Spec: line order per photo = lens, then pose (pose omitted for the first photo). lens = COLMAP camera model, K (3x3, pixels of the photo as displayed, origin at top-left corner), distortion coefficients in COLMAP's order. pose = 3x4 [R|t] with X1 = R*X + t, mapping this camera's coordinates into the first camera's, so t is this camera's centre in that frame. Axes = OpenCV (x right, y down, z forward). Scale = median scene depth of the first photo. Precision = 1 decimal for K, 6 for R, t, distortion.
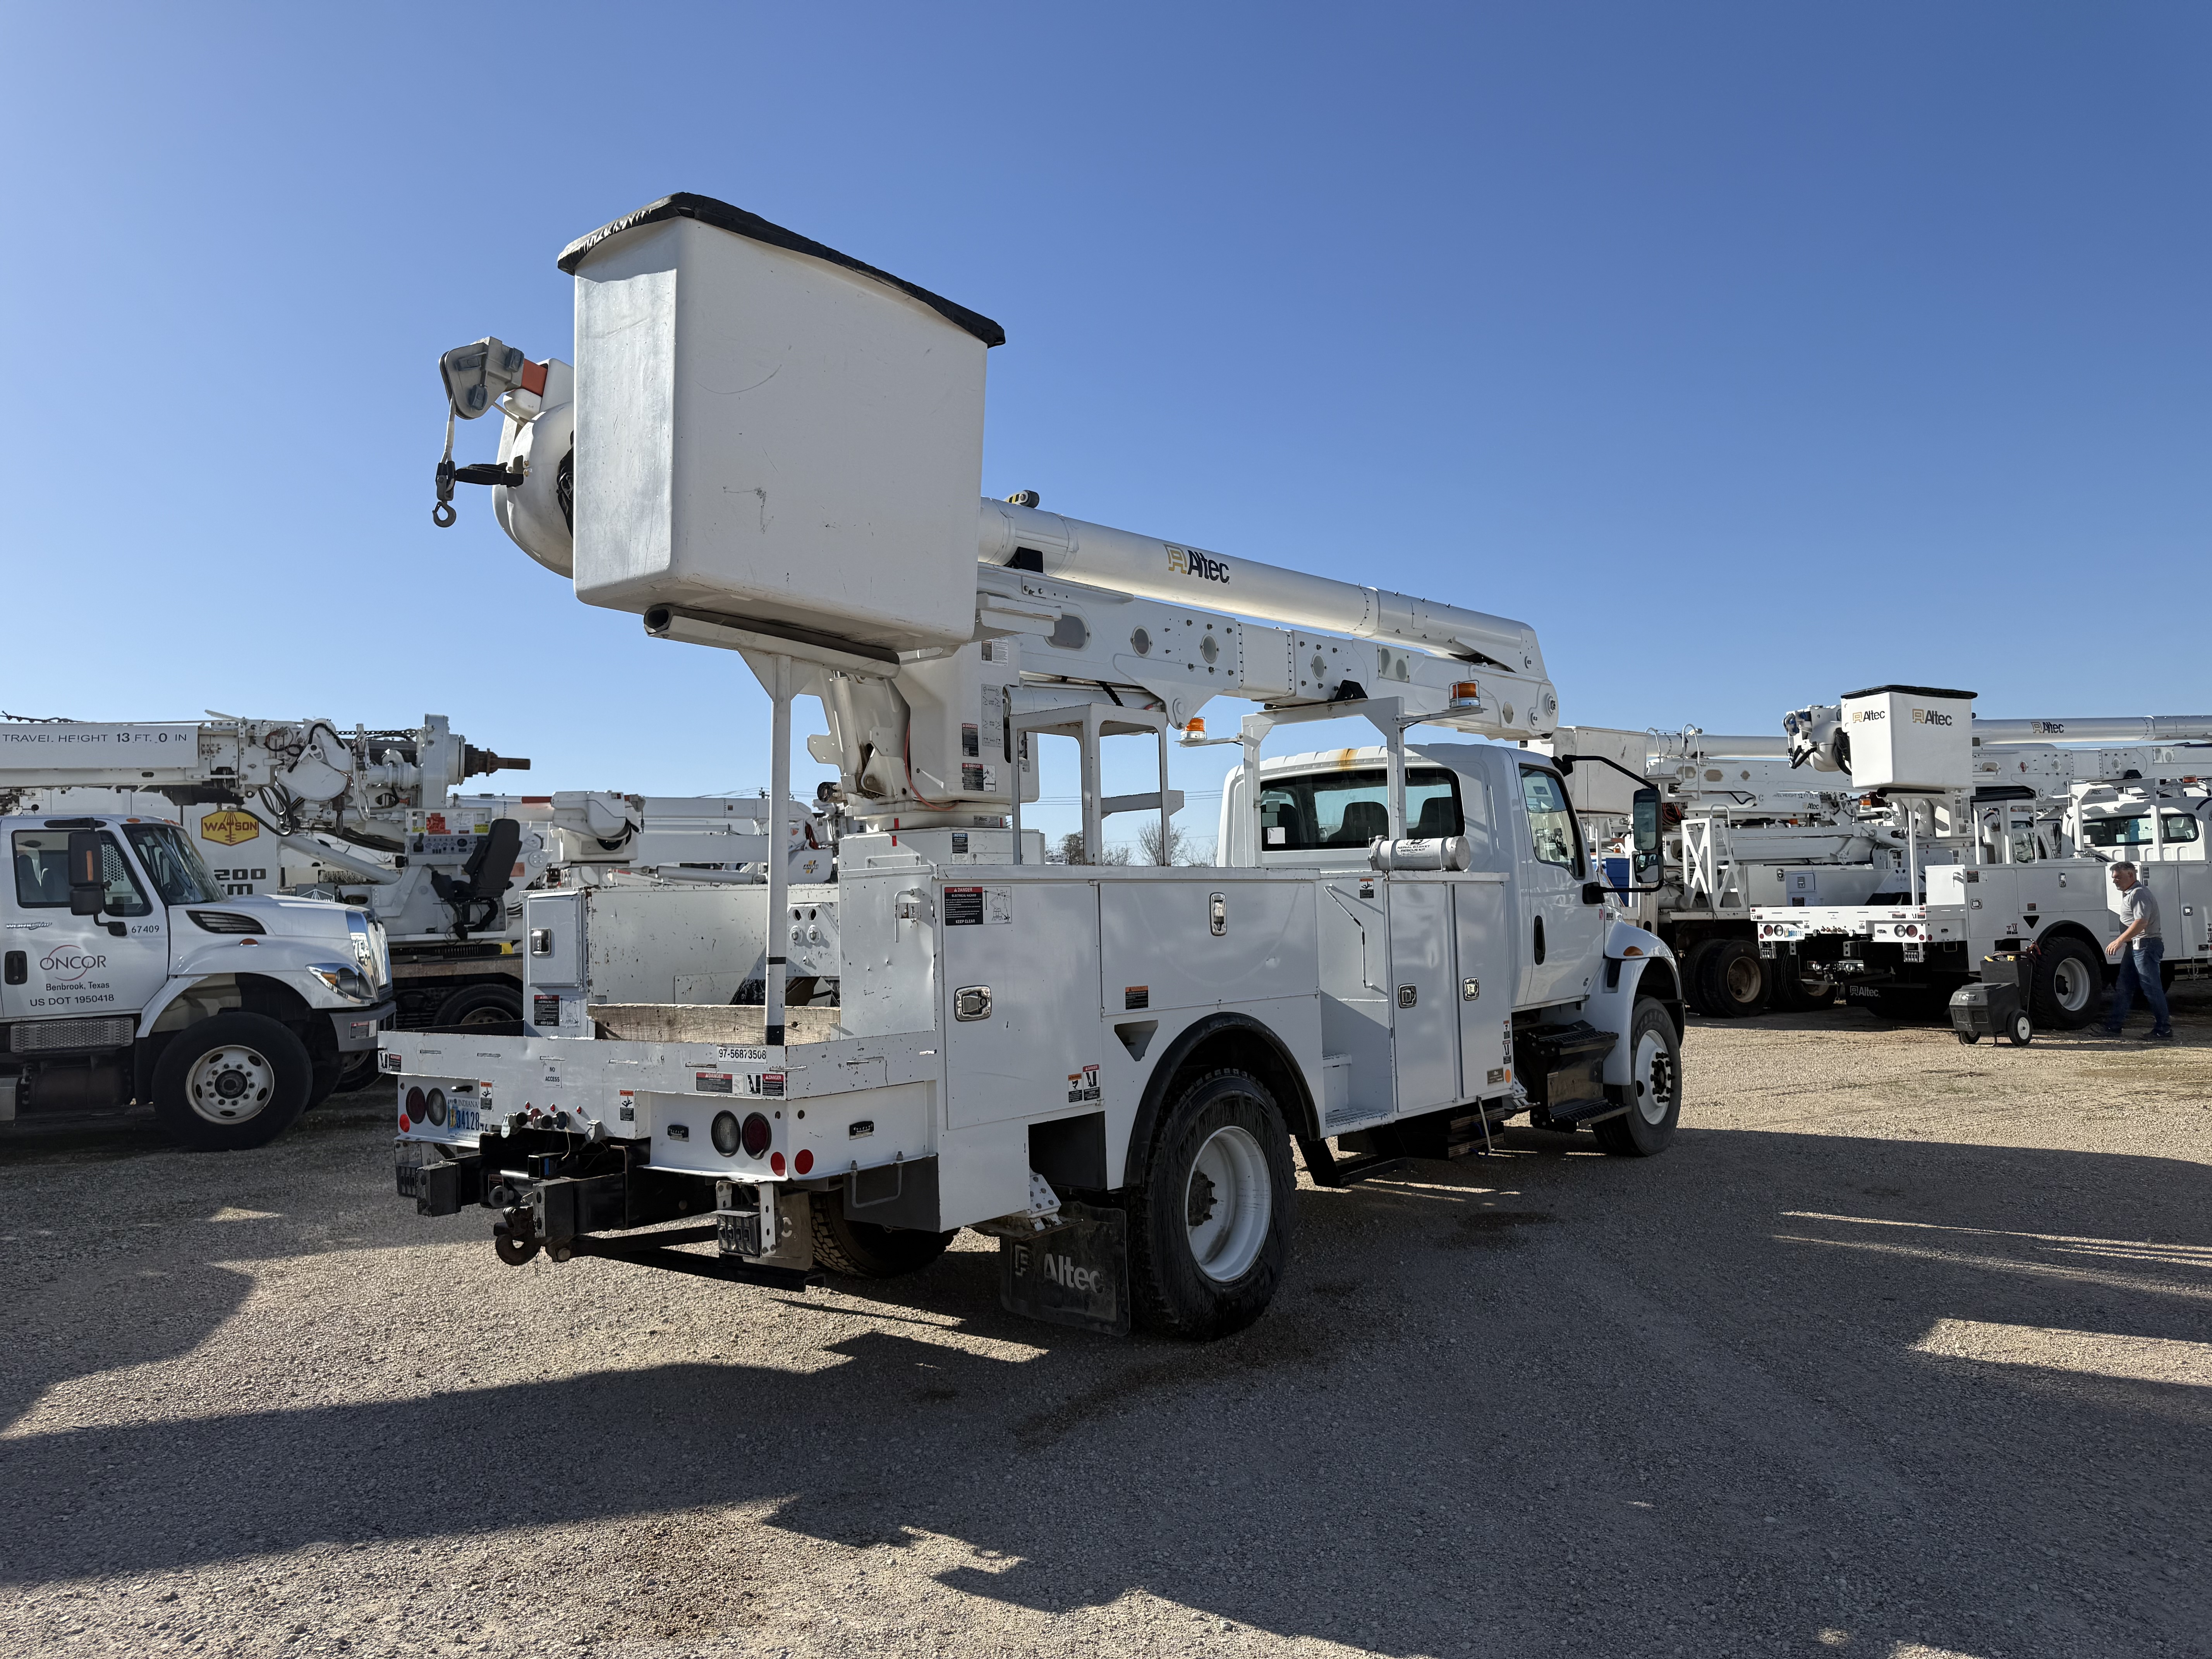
lens RADIAL K [[1537.9, 0, 1079.4], [0, 1537.9, 827.3], [0, 0, 1]] dist [0.148186, -0.160685]
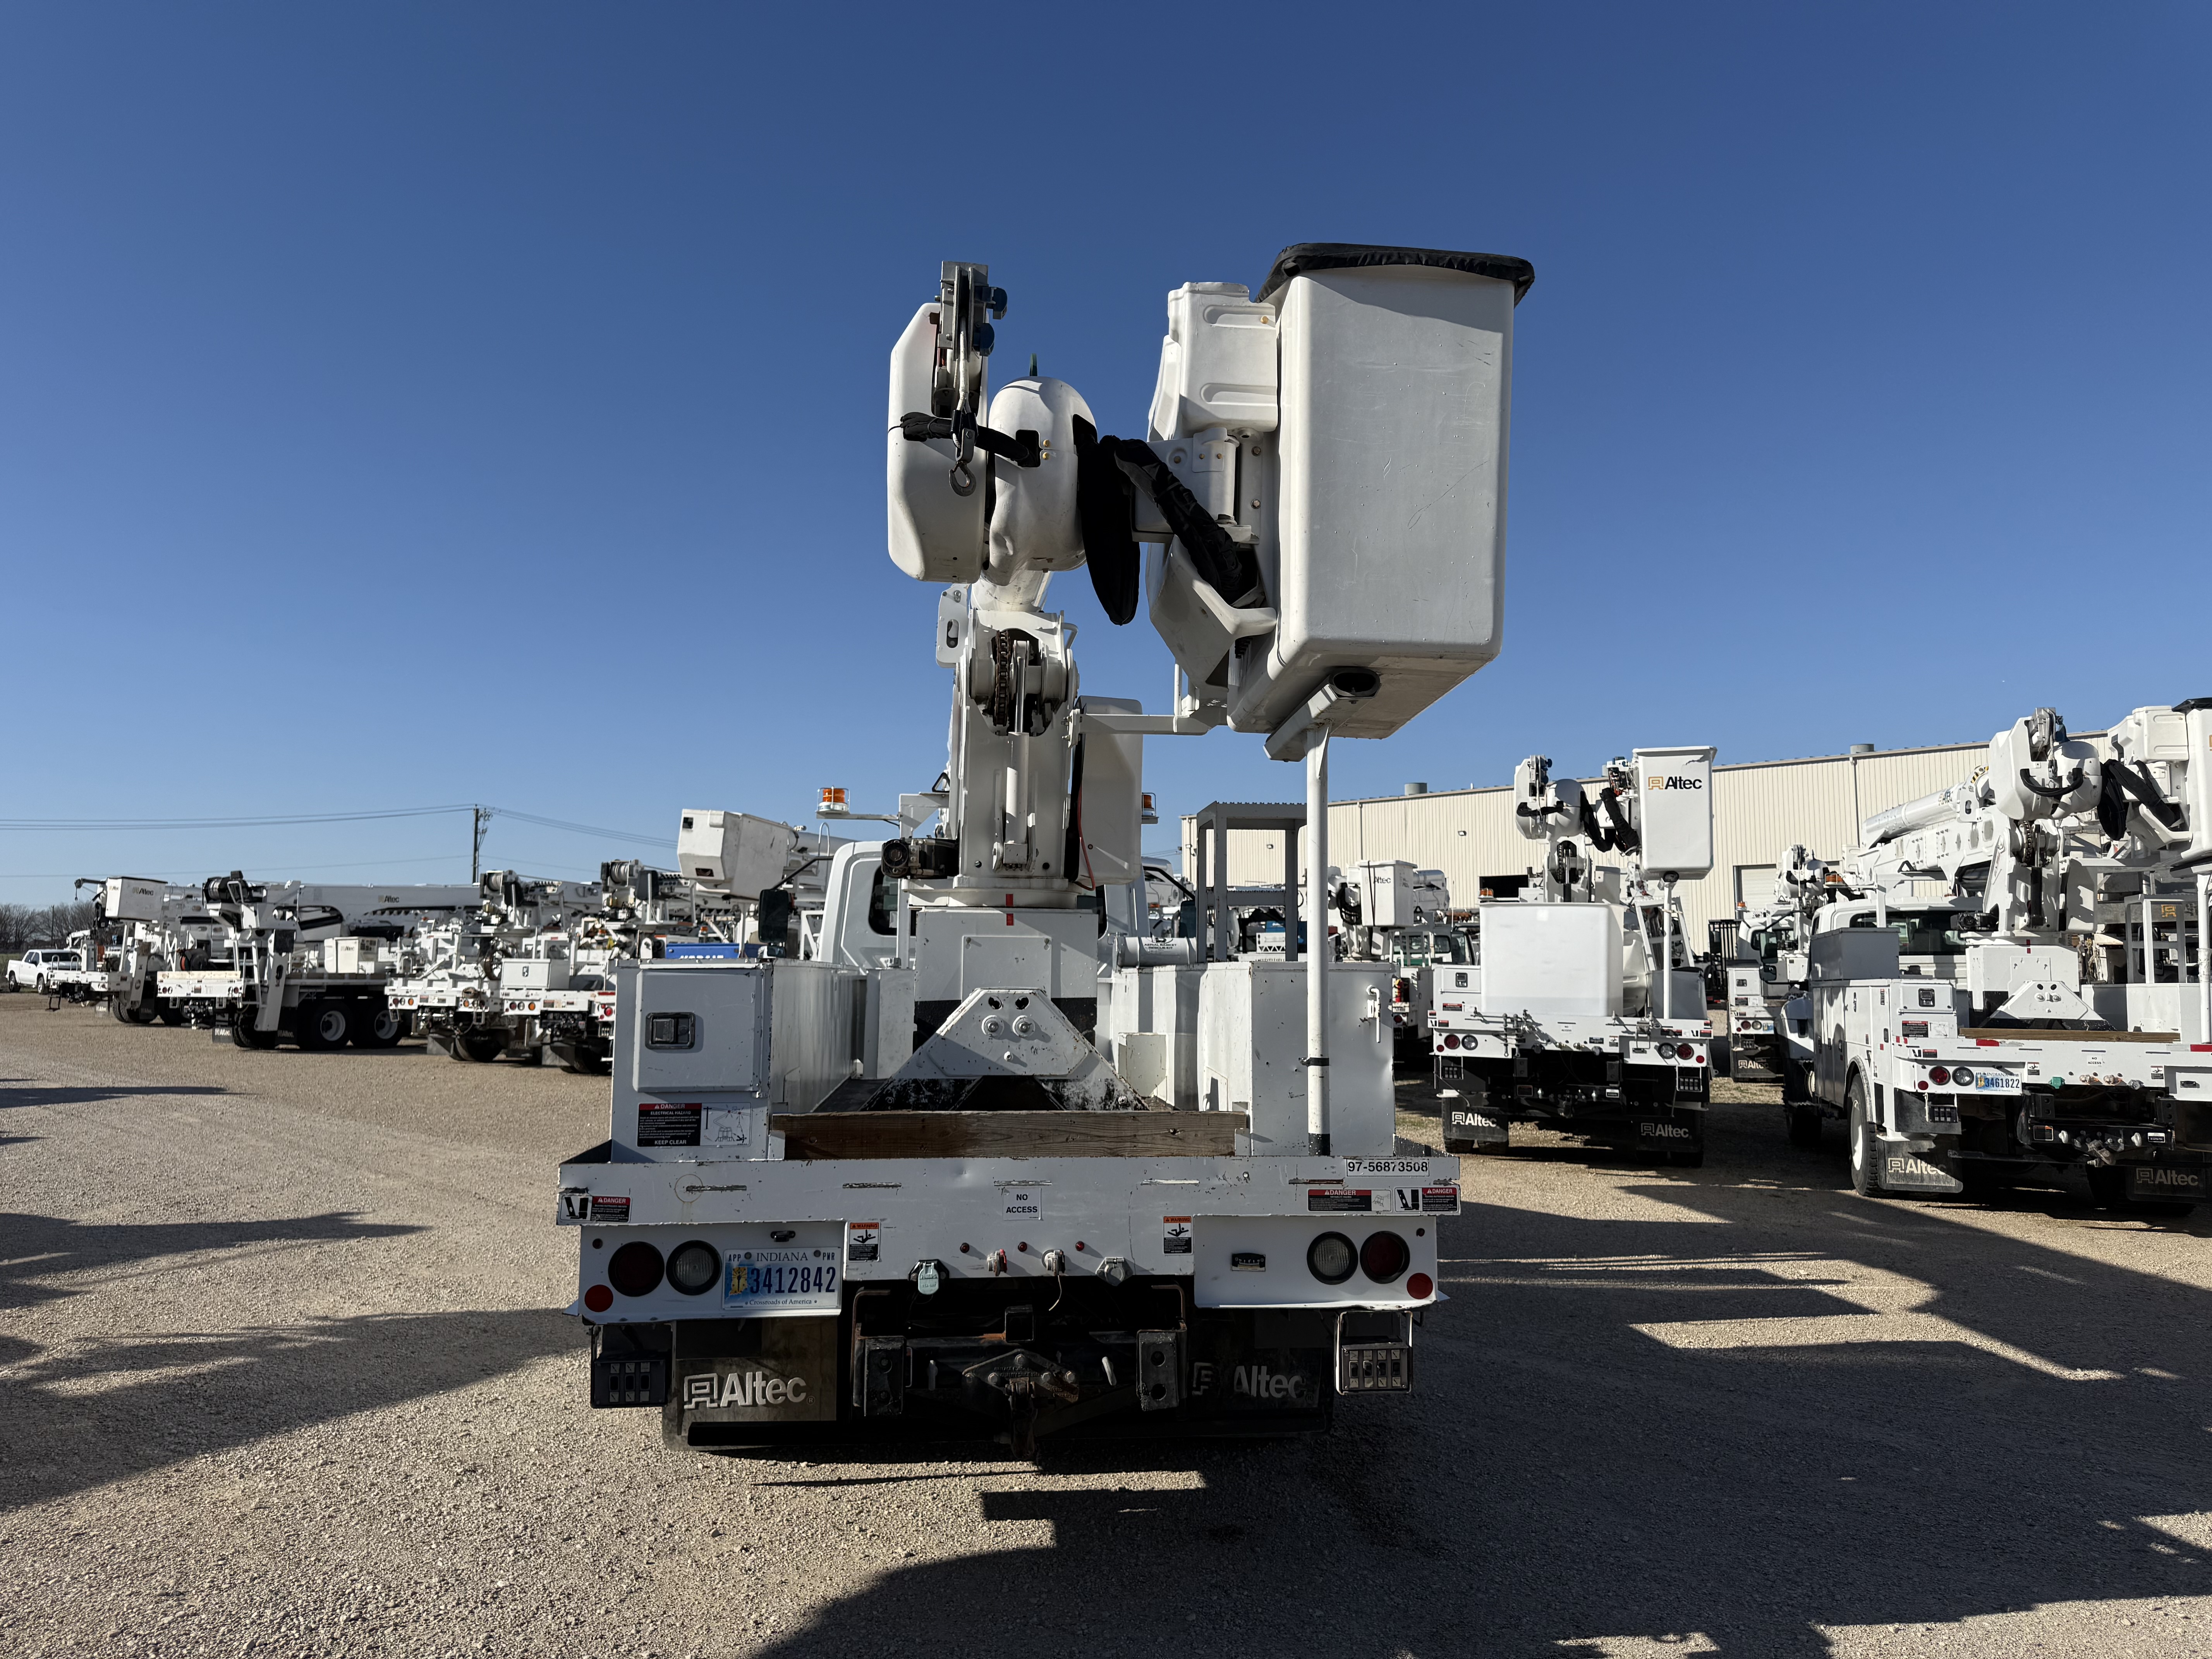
lens RADIAL K [[1572.4, 0, 1091.8], [0, 1572.4, 829.6], [0, 0, 1]] dist [0.072922, -0.069136]
pose [[0.711930, 0.100095, 0.695080, -0.810242], [-0.067291, 0.994959, -0.074357, 0.024161], [-0.699019, 0.006164, 0.715077, 0.367174]]
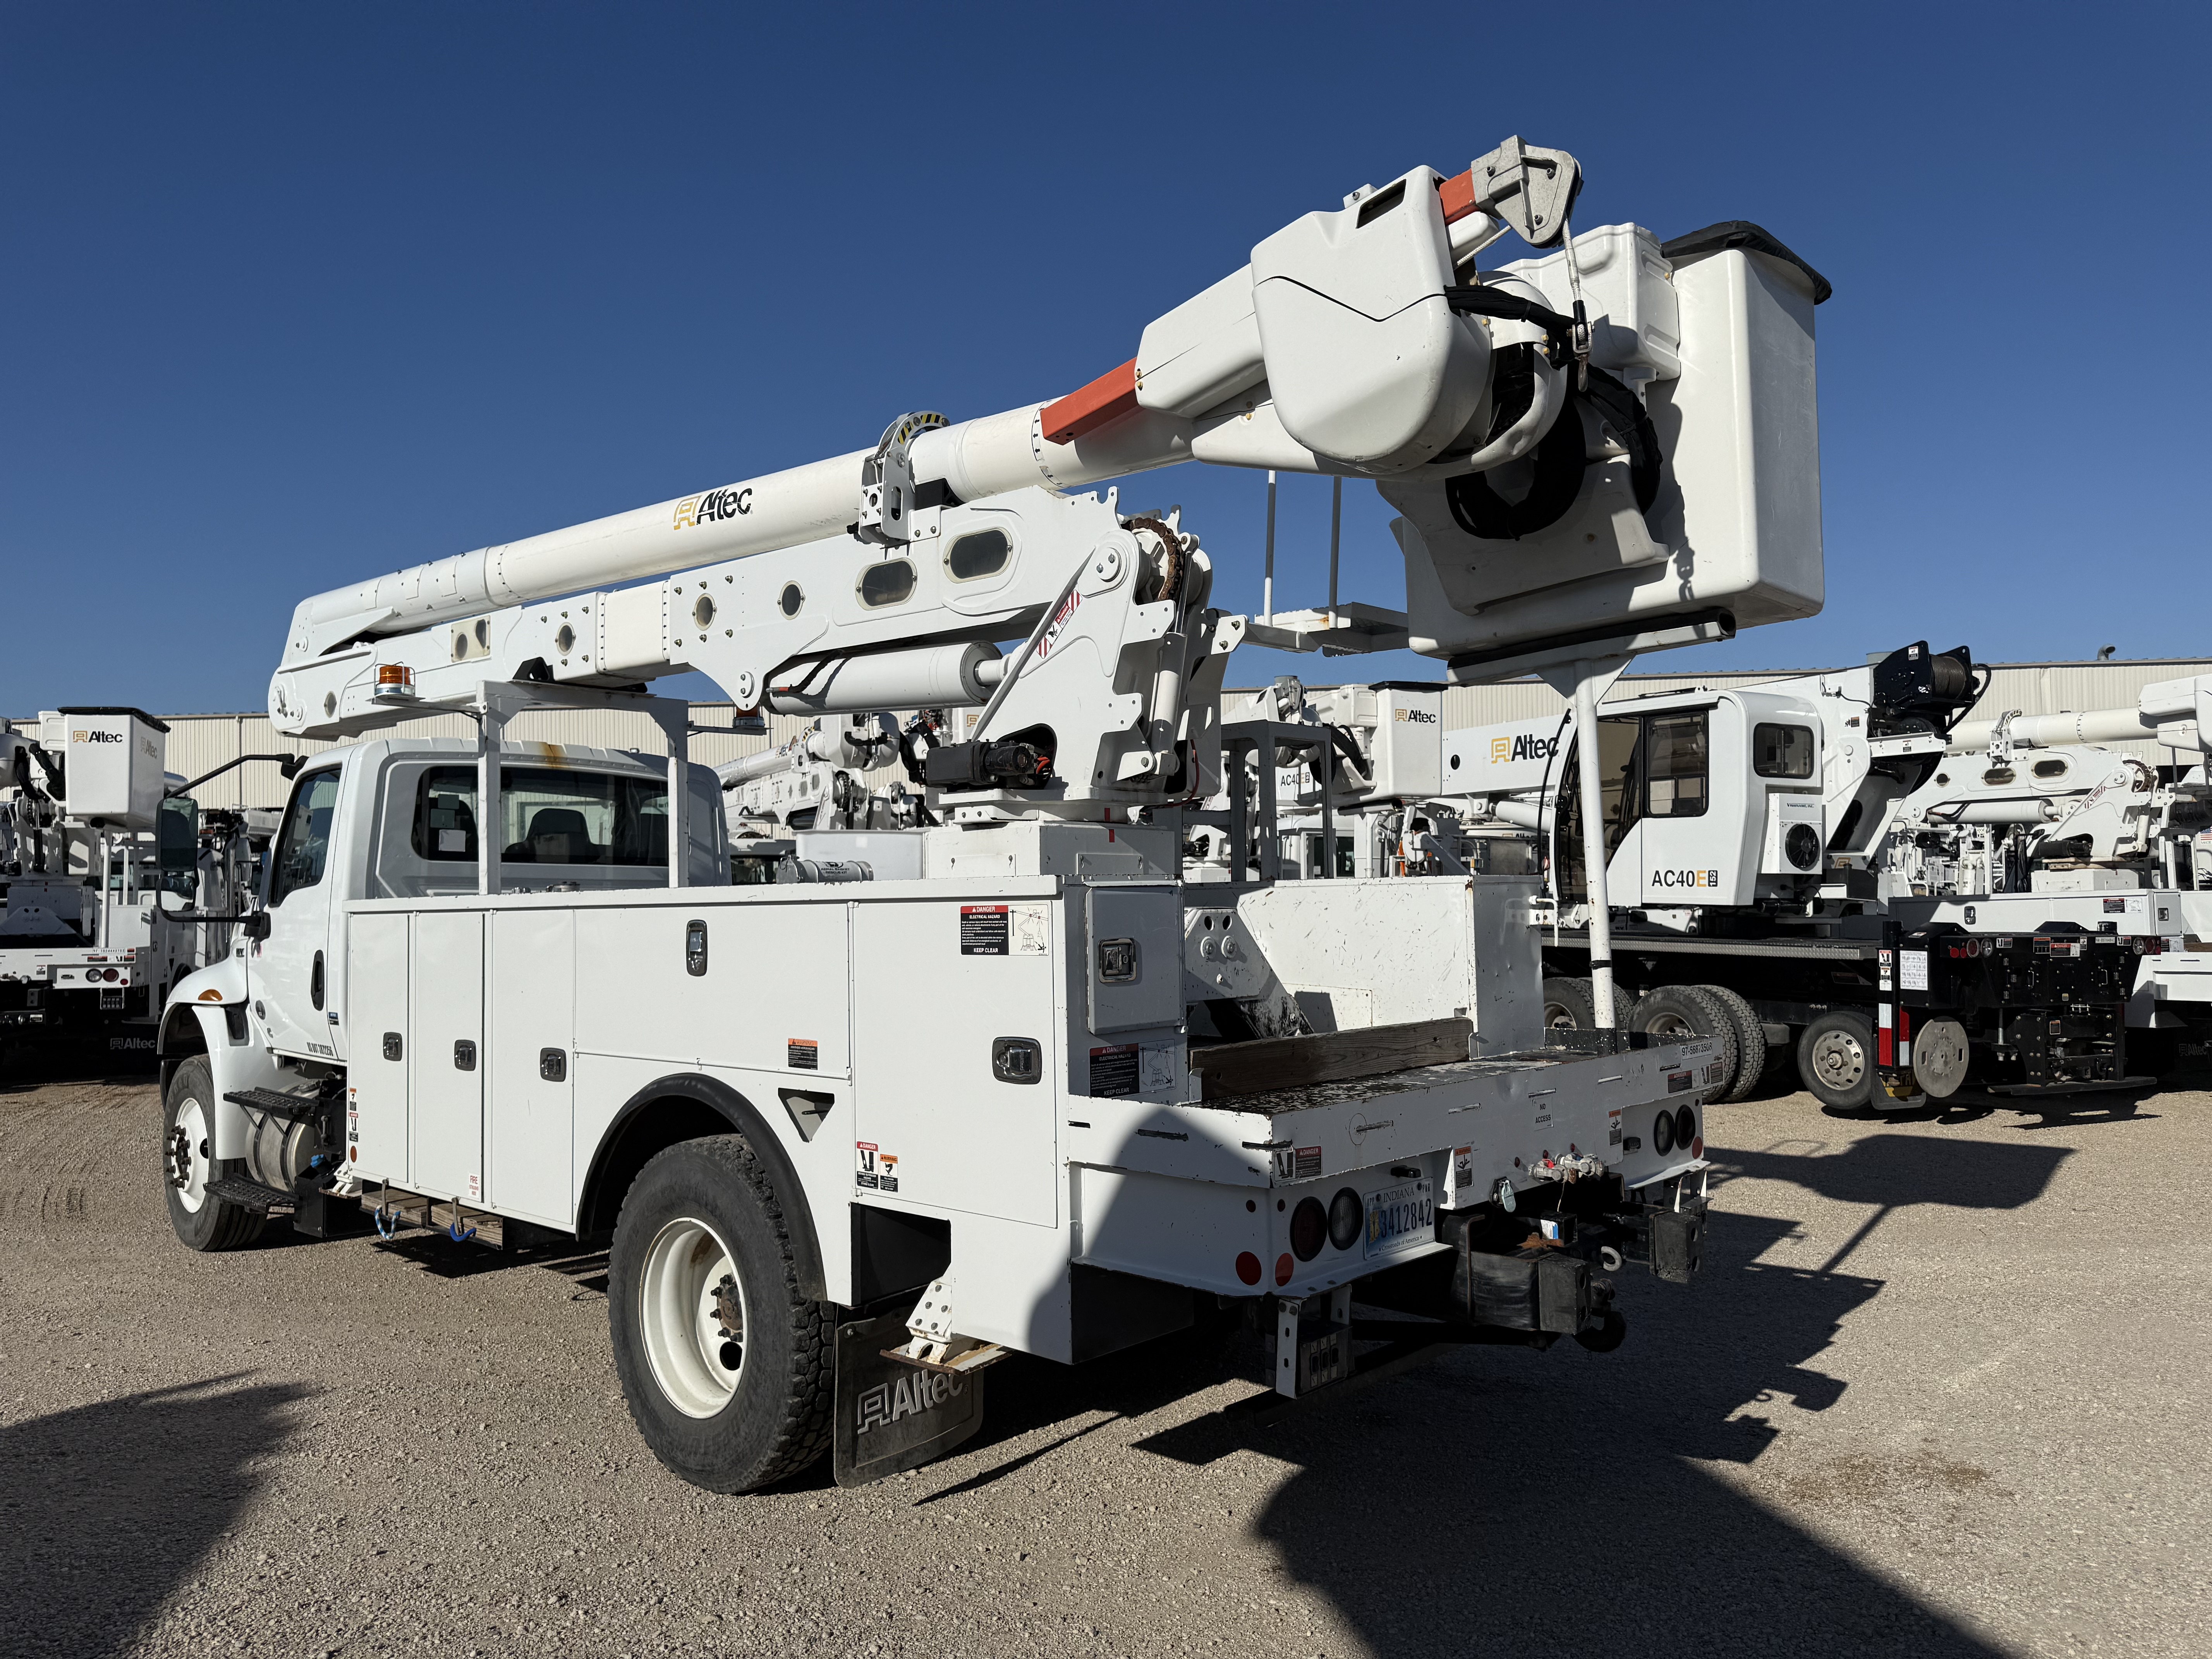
lens RADIAL K [[1572.4, 0, 1091.8], [0, 1572.4, 829.6], [0, 0, 1]] dist [0.072922, -0.069136]
pose [[0.073765, 0.075701, 0.994398, -1.070788], [-0.040947, 0.996504, -0.072823, 0.075218], [-0.996435, -0.035346, 0.076607, 1.071093]]
